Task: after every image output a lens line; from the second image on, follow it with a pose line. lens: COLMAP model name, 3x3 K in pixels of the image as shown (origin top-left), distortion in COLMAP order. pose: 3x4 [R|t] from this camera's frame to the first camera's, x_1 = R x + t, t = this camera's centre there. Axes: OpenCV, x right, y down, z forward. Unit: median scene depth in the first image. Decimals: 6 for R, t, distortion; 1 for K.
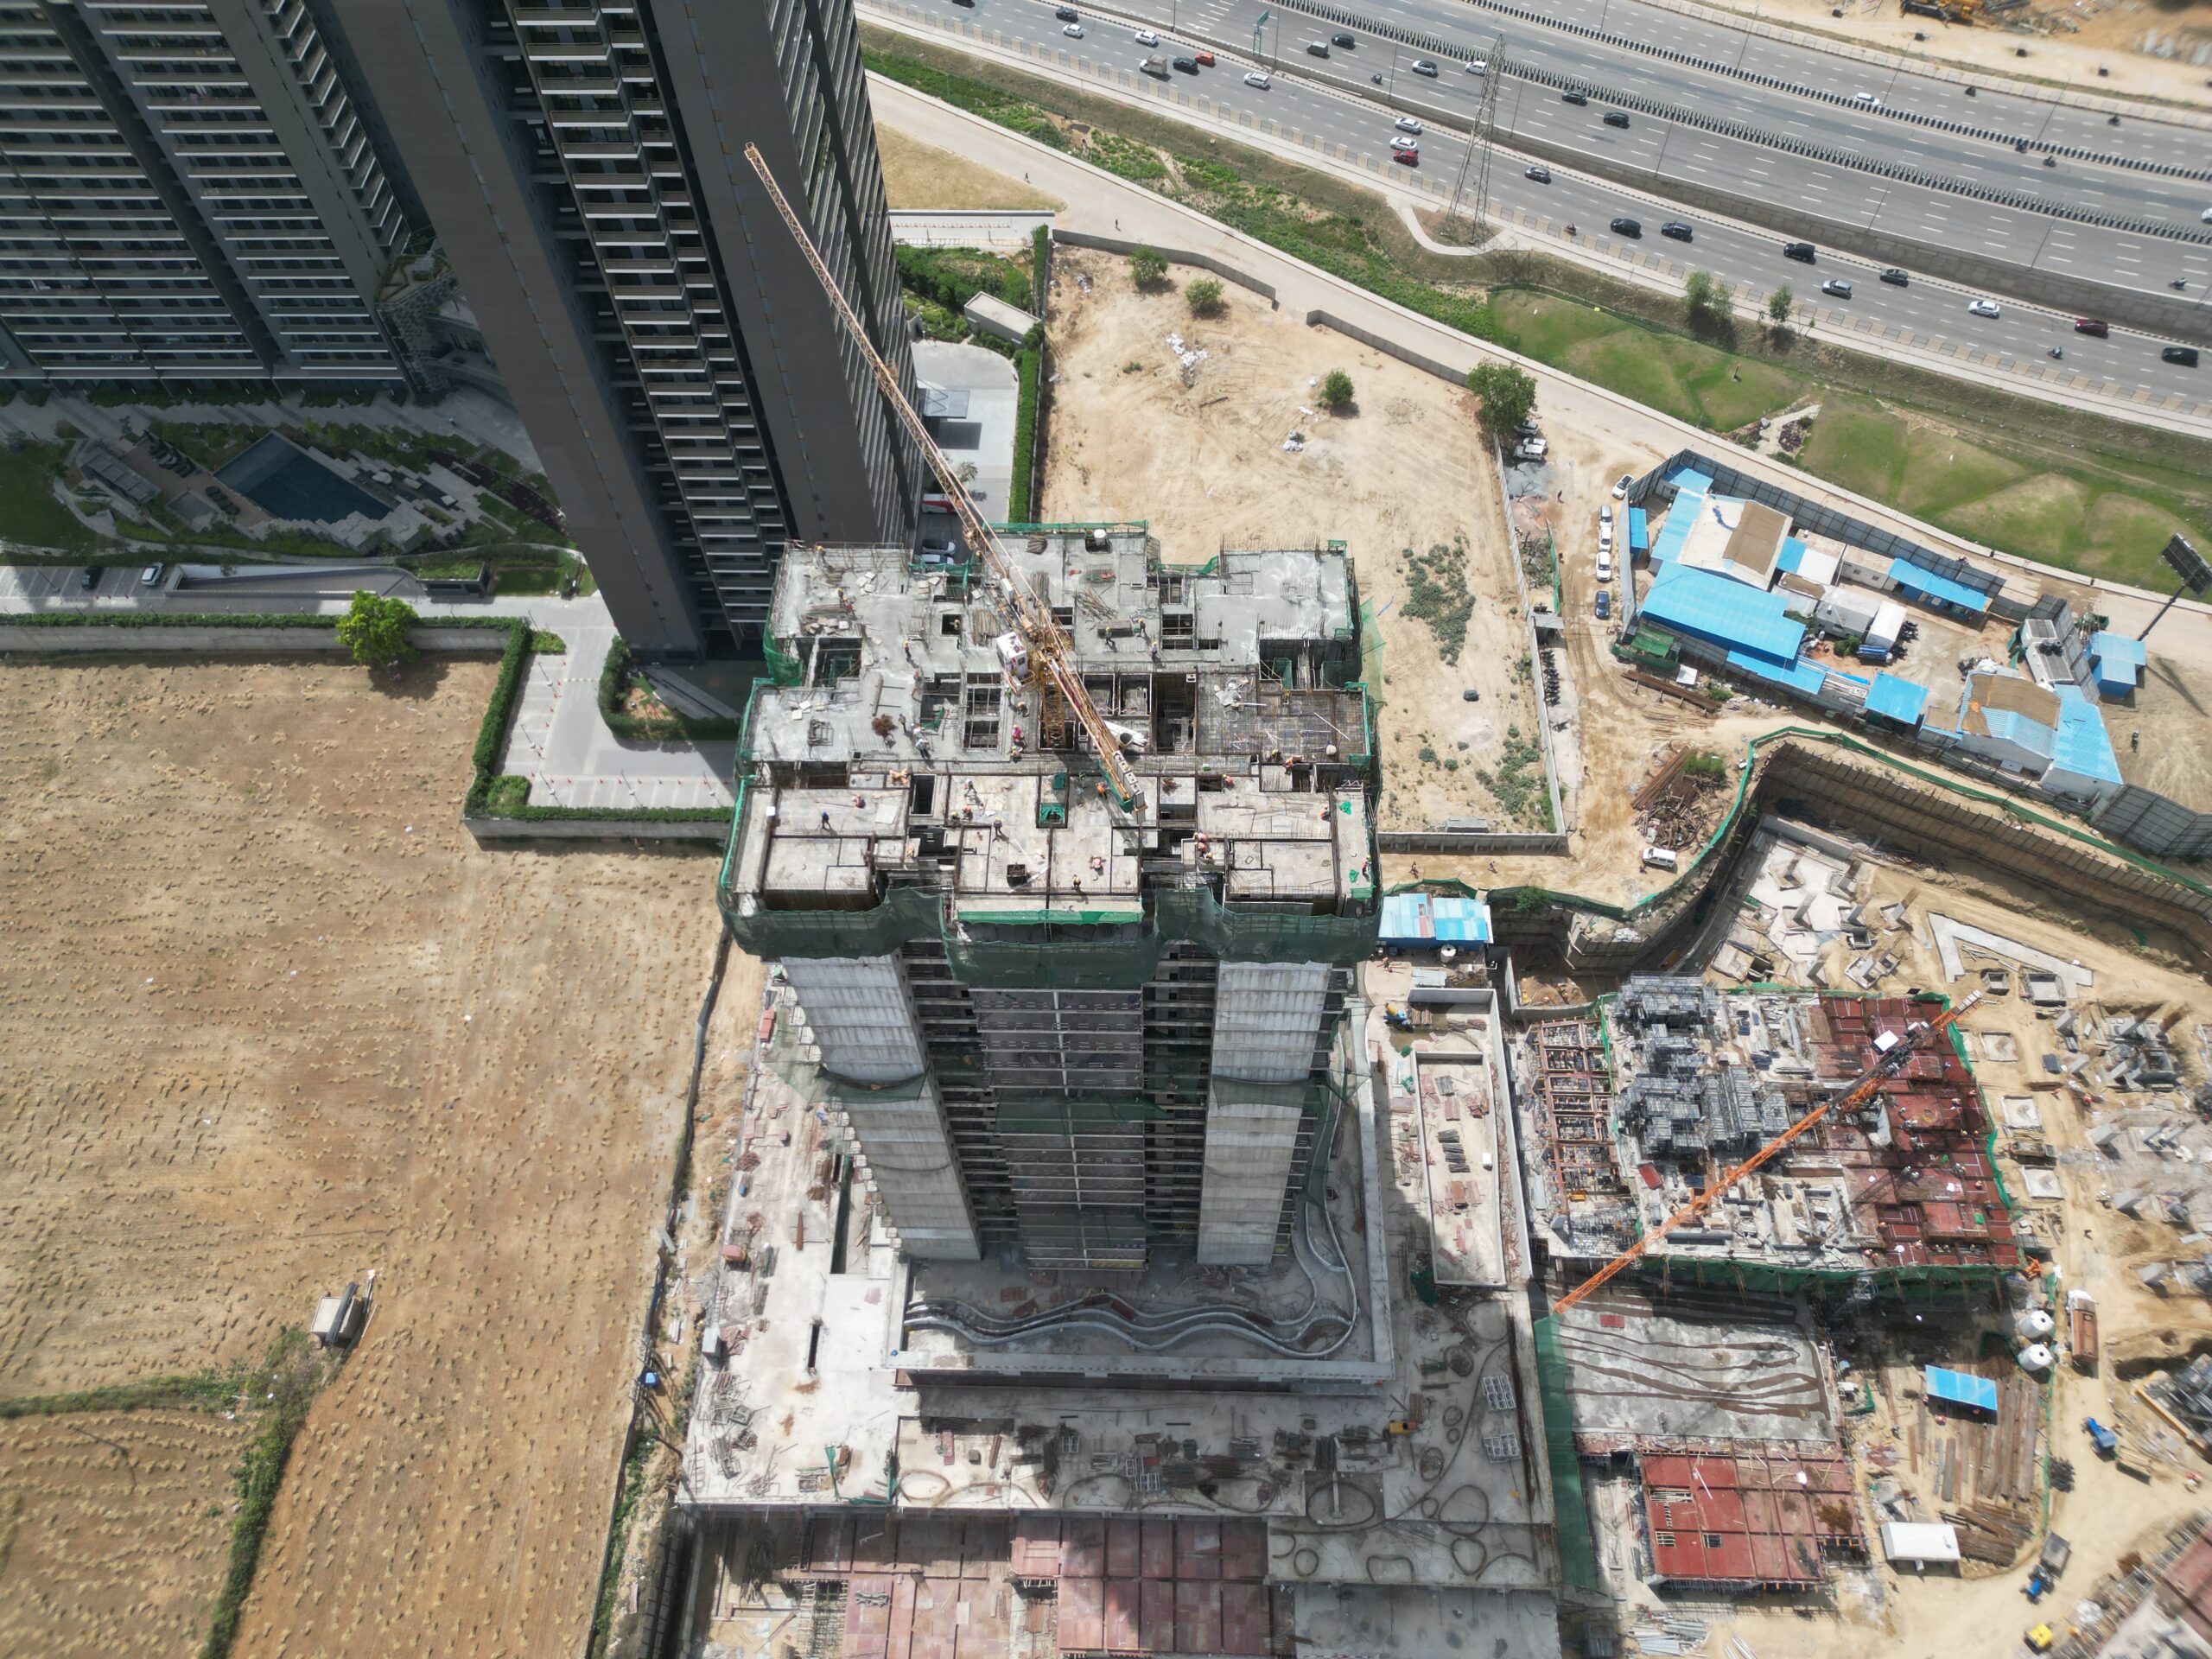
lens RADIAL K [[1529.4, 0, 1100.9], [0, 1529.4, 820.5], [0, 0, 1]] dist [0.047172, -0.039314]
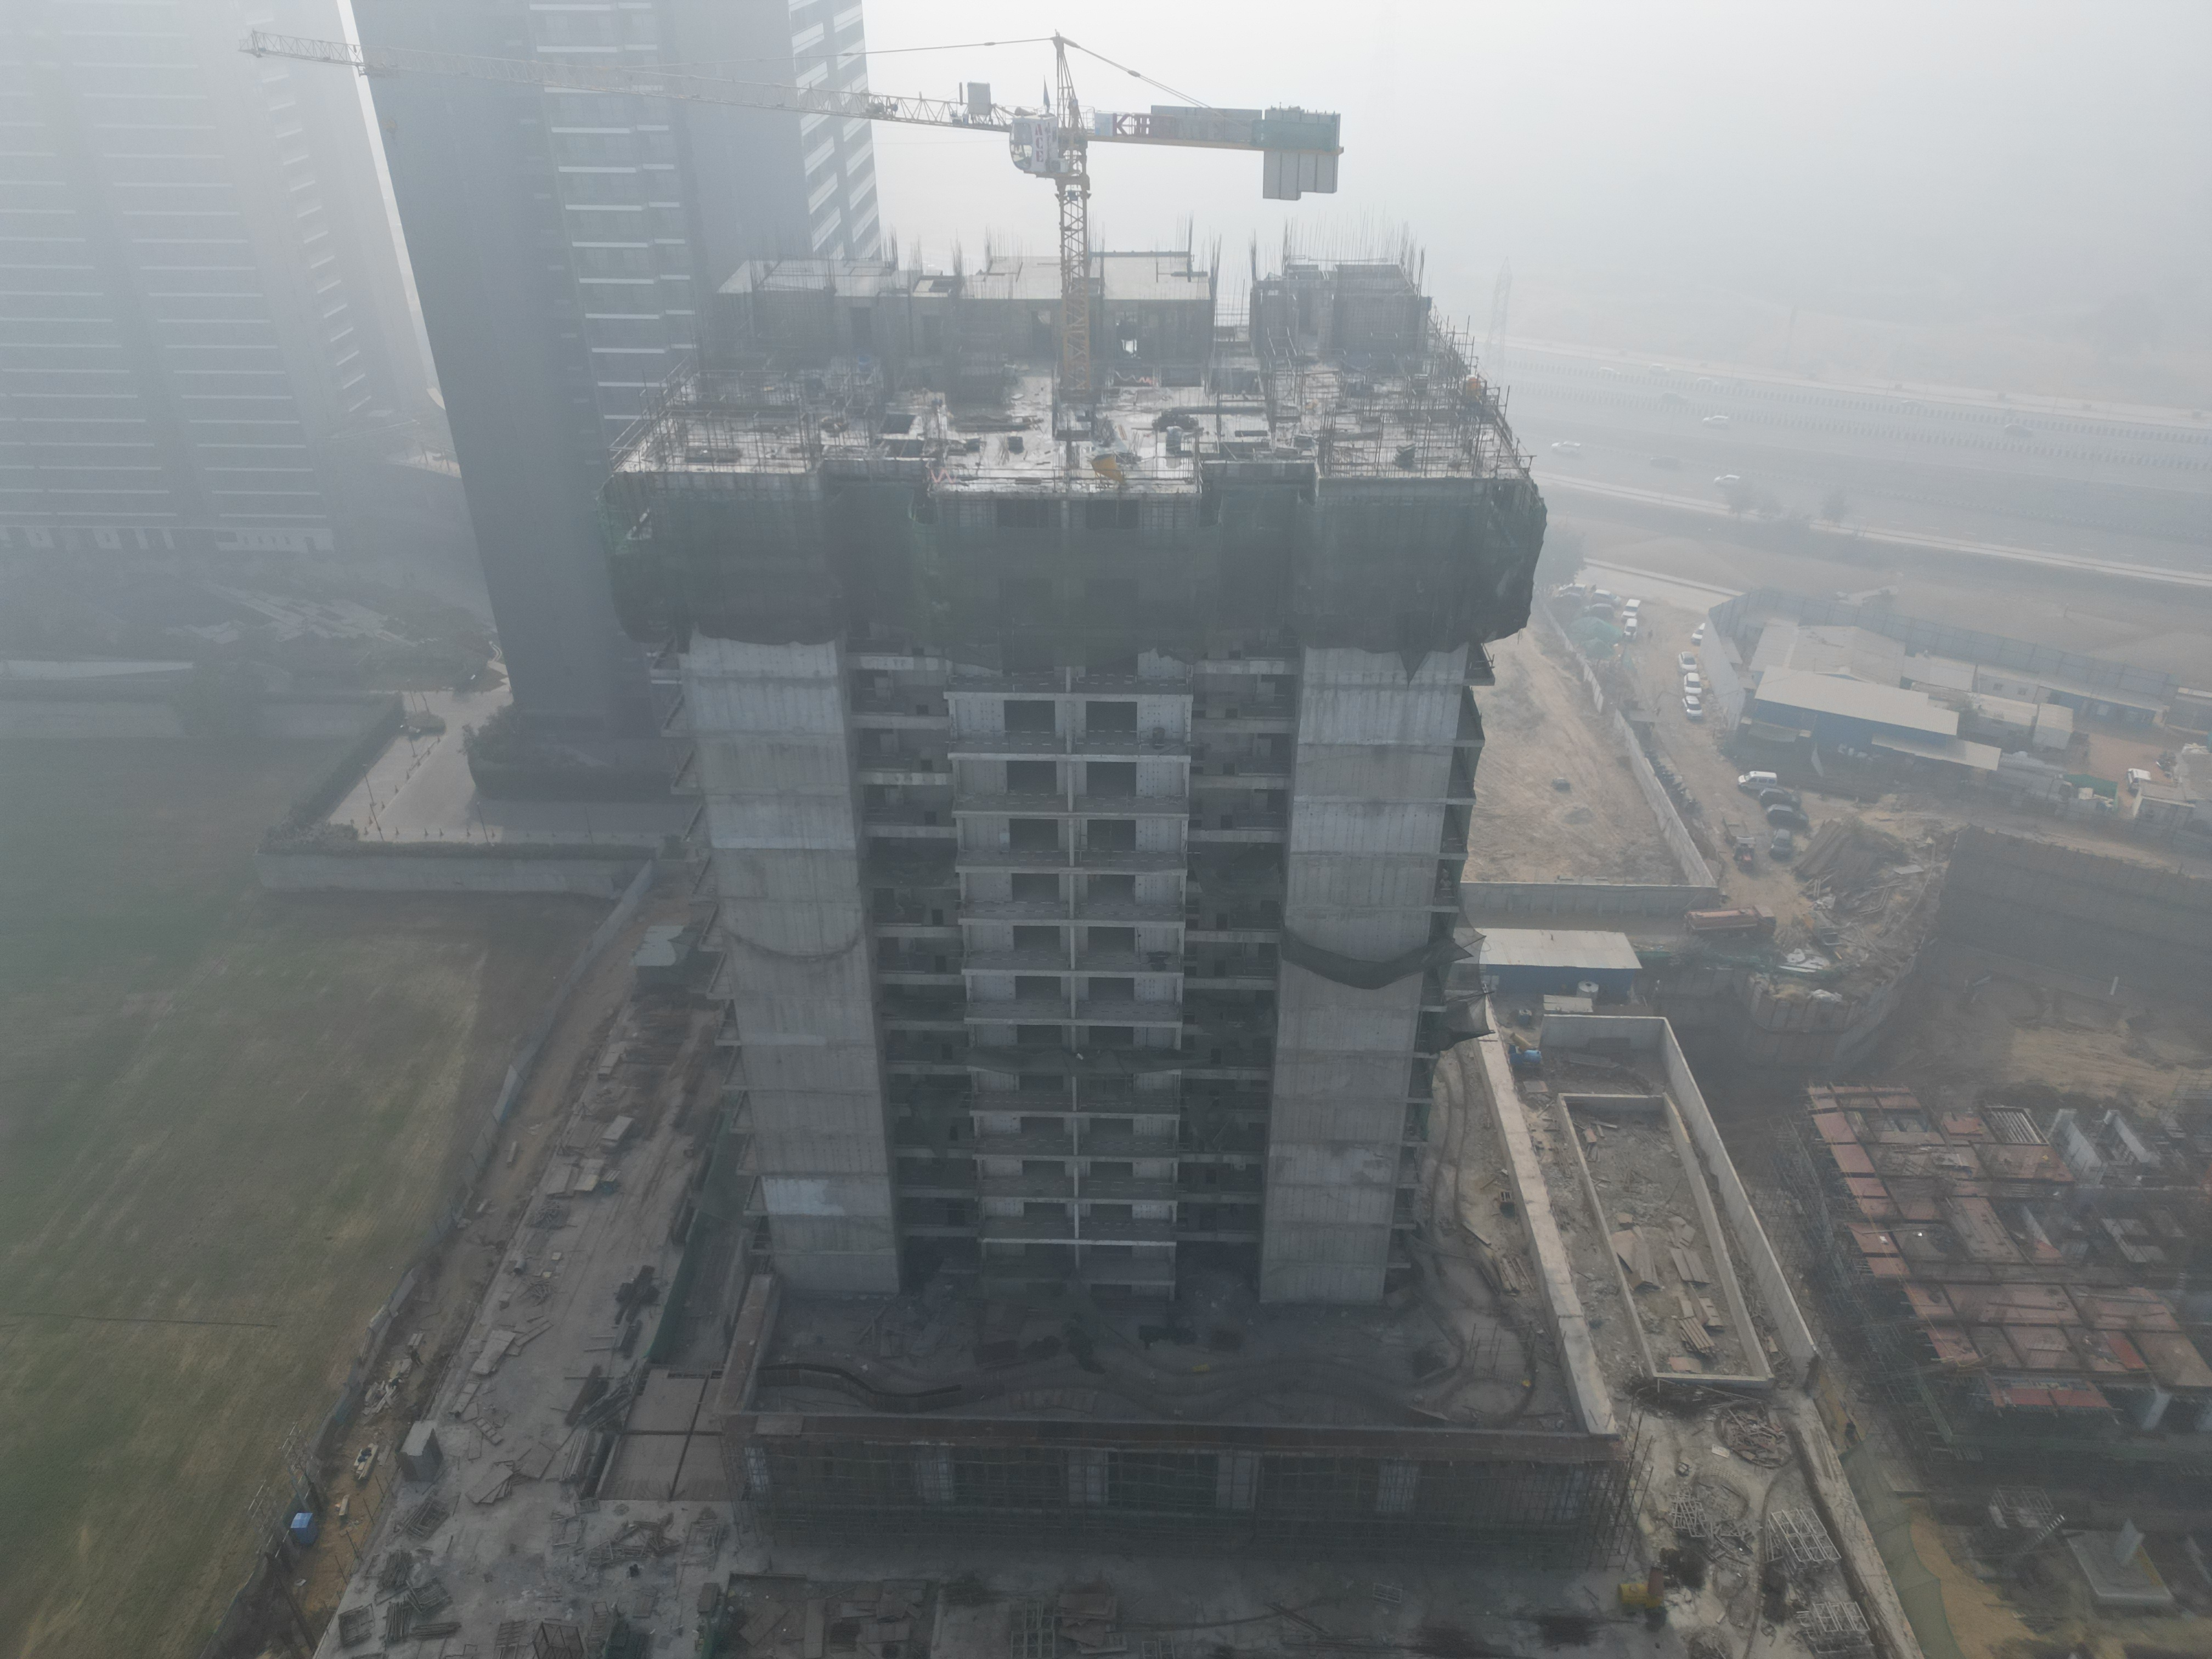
lens RADIAL K [[1529.4, 0, 1100.4], [0, 1529.4, 821.7], [0, 0, 1]] dist [0.047172, -0.039314]
pose [[0.999716, 0.021958, 0.009277, -0.007182], [-0.015847, 0.902946, -0.429463, 0.290955], [-0.017807, 0.429194, 0.903037, 0.291535]]
